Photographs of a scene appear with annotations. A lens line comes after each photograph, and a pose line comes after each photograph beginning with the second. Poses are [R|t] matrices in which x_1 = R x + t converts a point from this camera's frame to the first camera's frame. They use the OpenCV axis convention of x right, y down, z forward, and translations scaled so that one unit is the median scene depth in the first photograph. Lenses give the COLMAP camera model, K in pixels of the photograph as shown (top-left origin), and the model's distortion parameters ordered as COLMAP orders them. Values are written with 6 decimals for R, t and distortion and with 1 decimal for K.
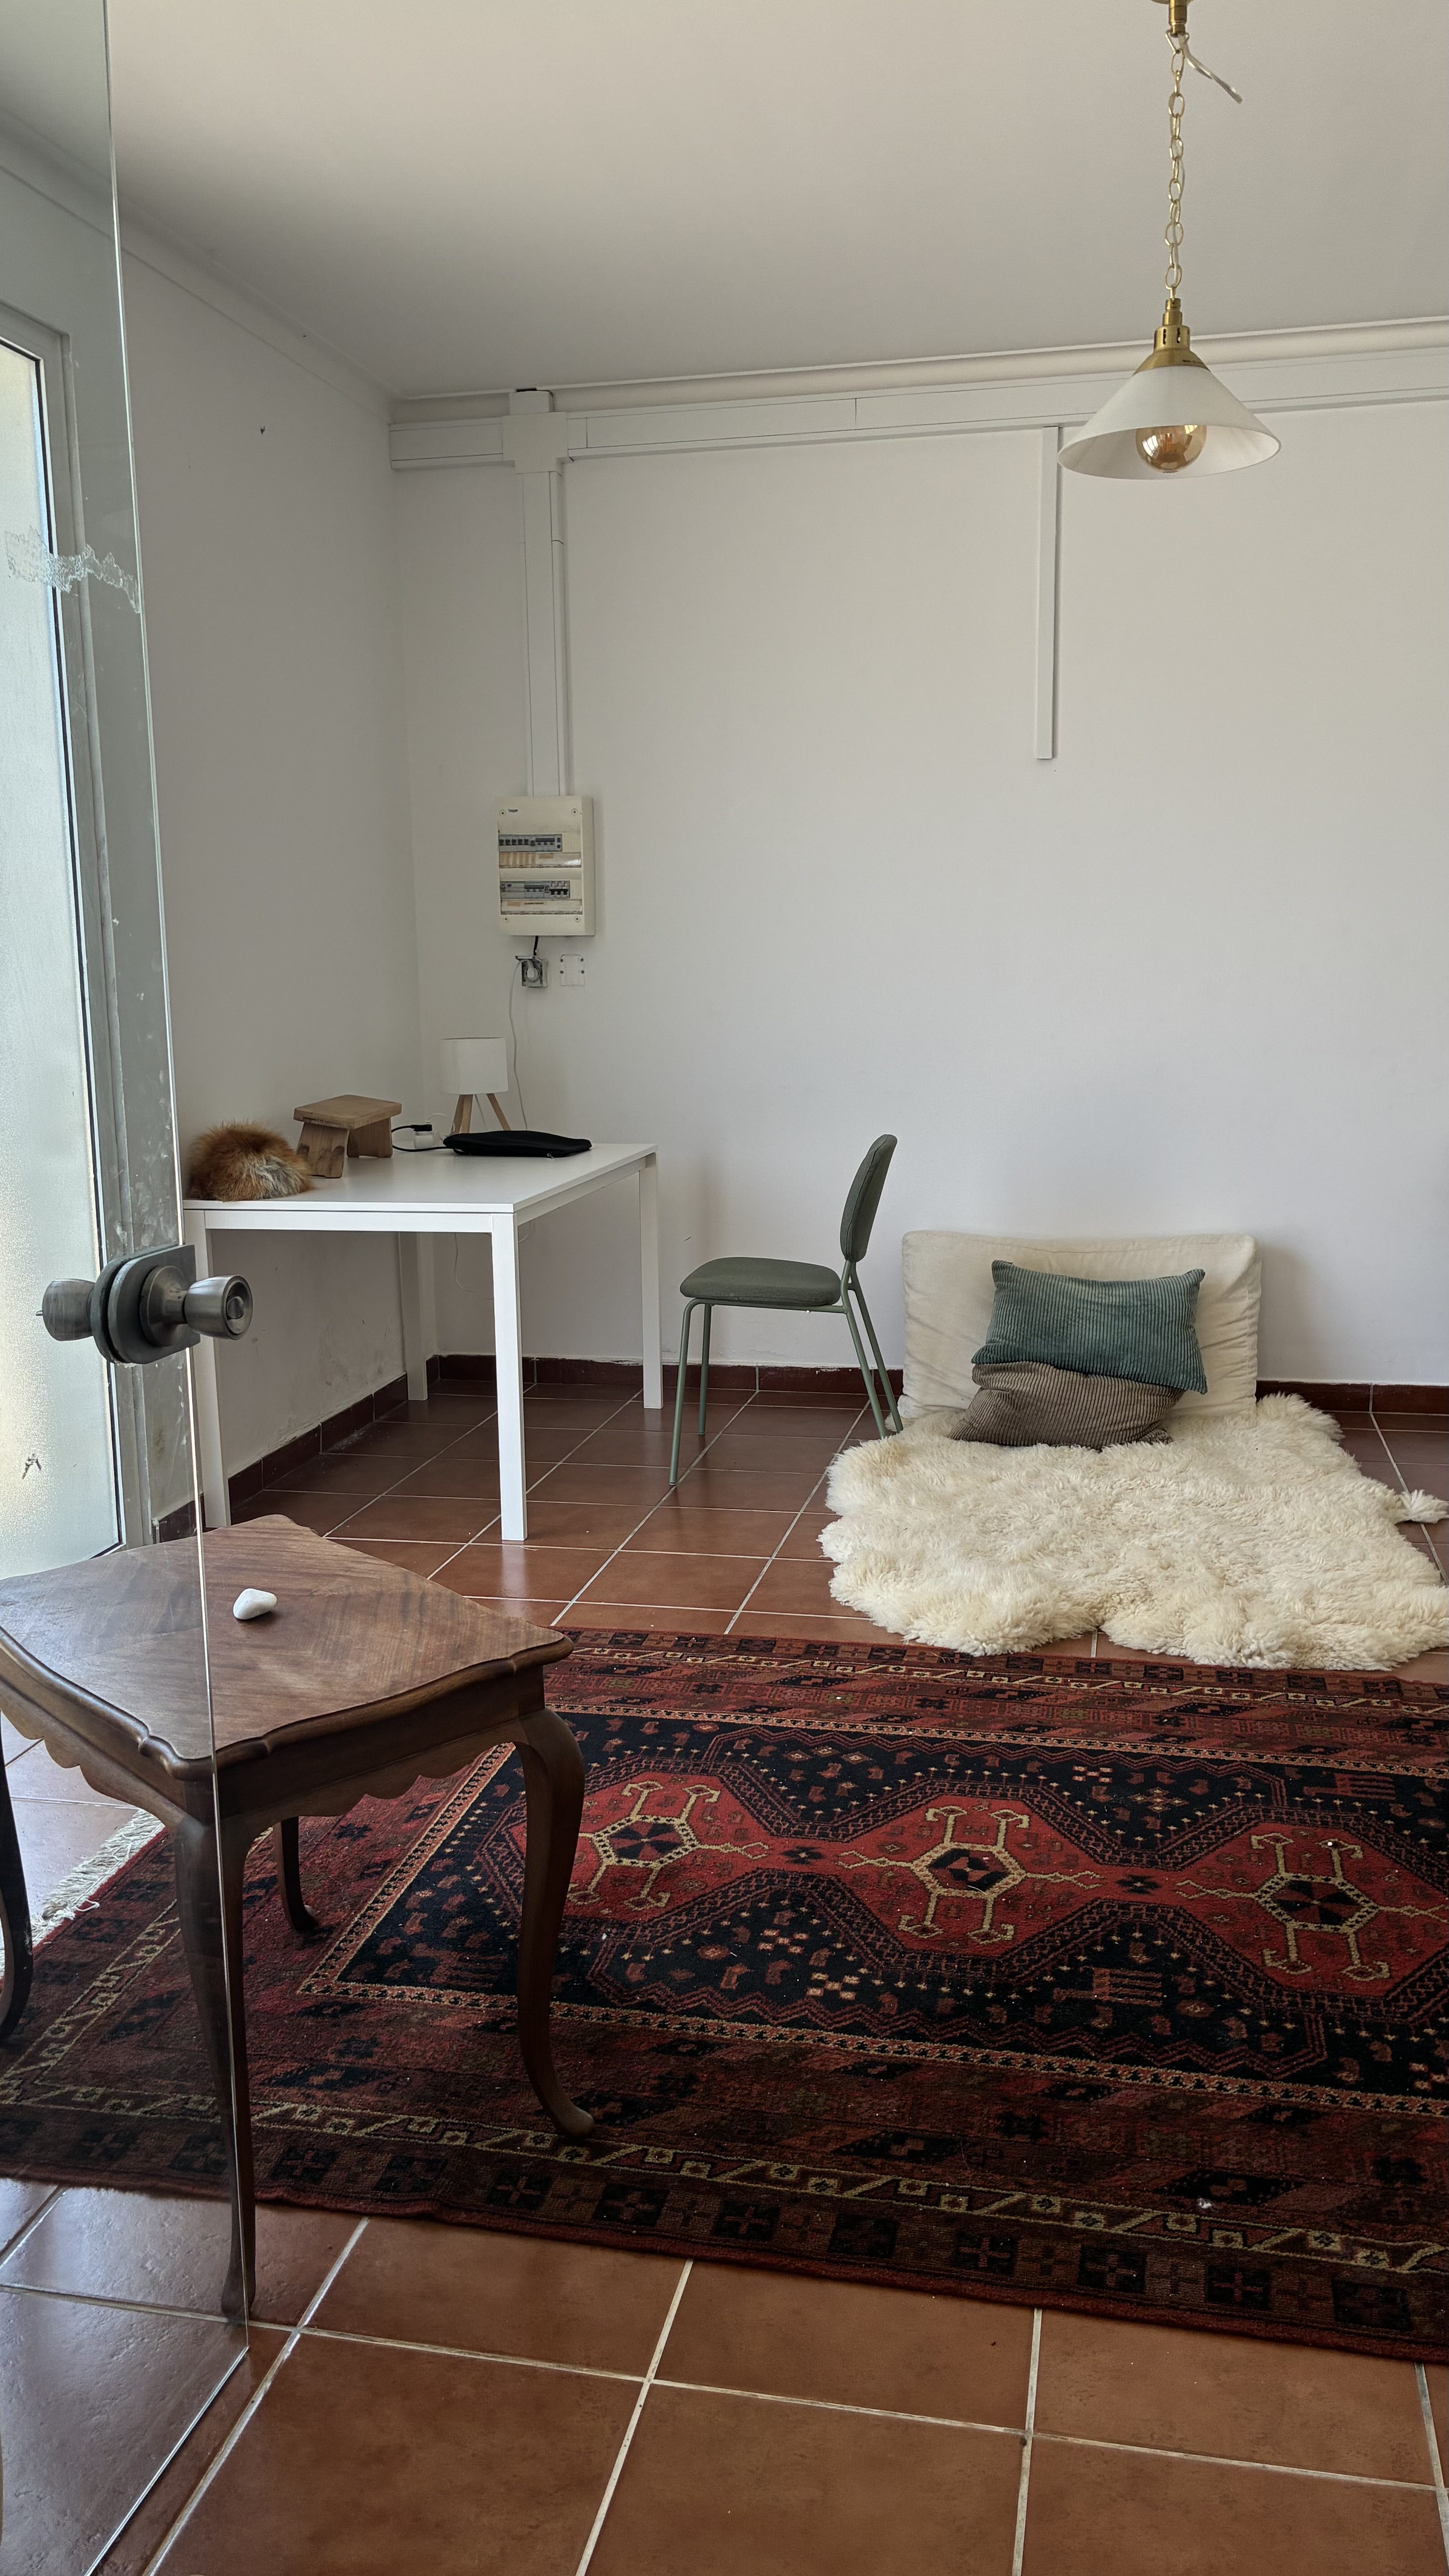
lens RADIAL K [[1990.4, 0, 724.5], [0, 1990.4, 1288.0], [0, 0, 1]] dist [-0.062226, 0.001800]
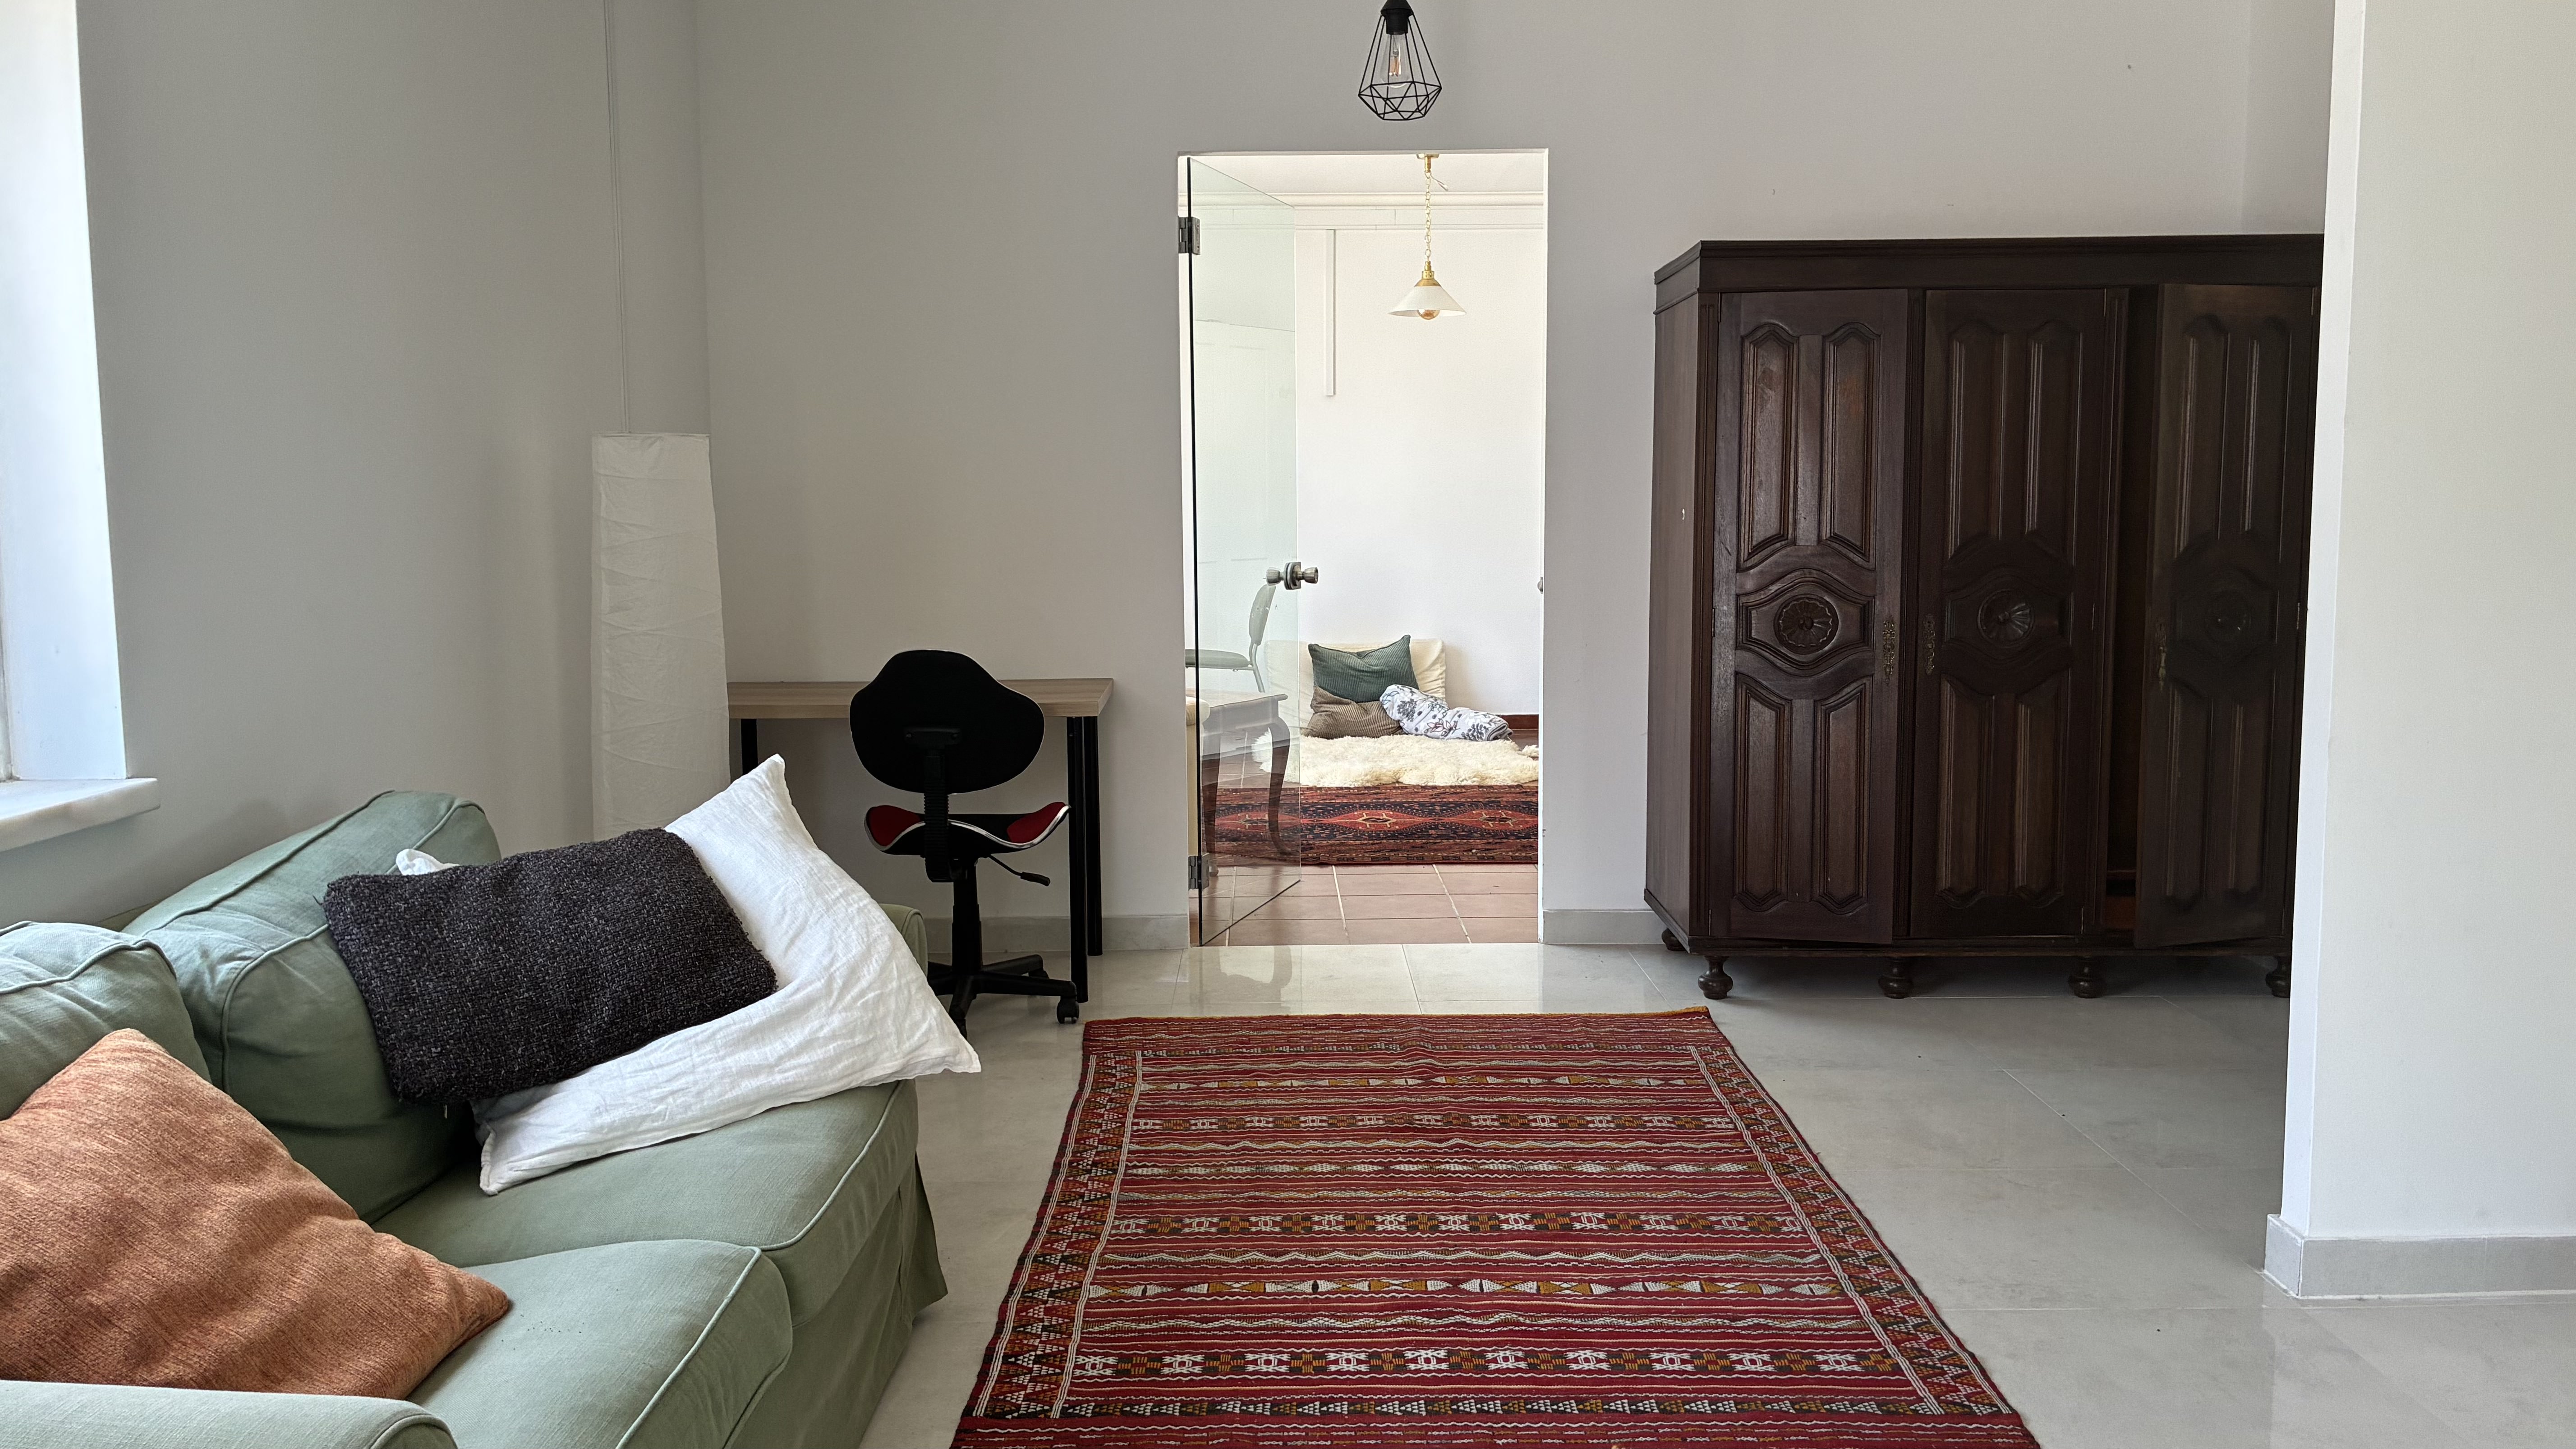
lens RADIAL K [[1990.4, 0, 1288.0], [0, 1990.4, 724.5], [0, 0, 1]] dist [-0.062226, 0.001800]
pose [[0.975819, -0.014653, 0.218090, -0.474990], [0.023820, 0.998937, -0.039462, 0.200596], [-0.217280, 0.043703, 0.975131, -1.343910]]
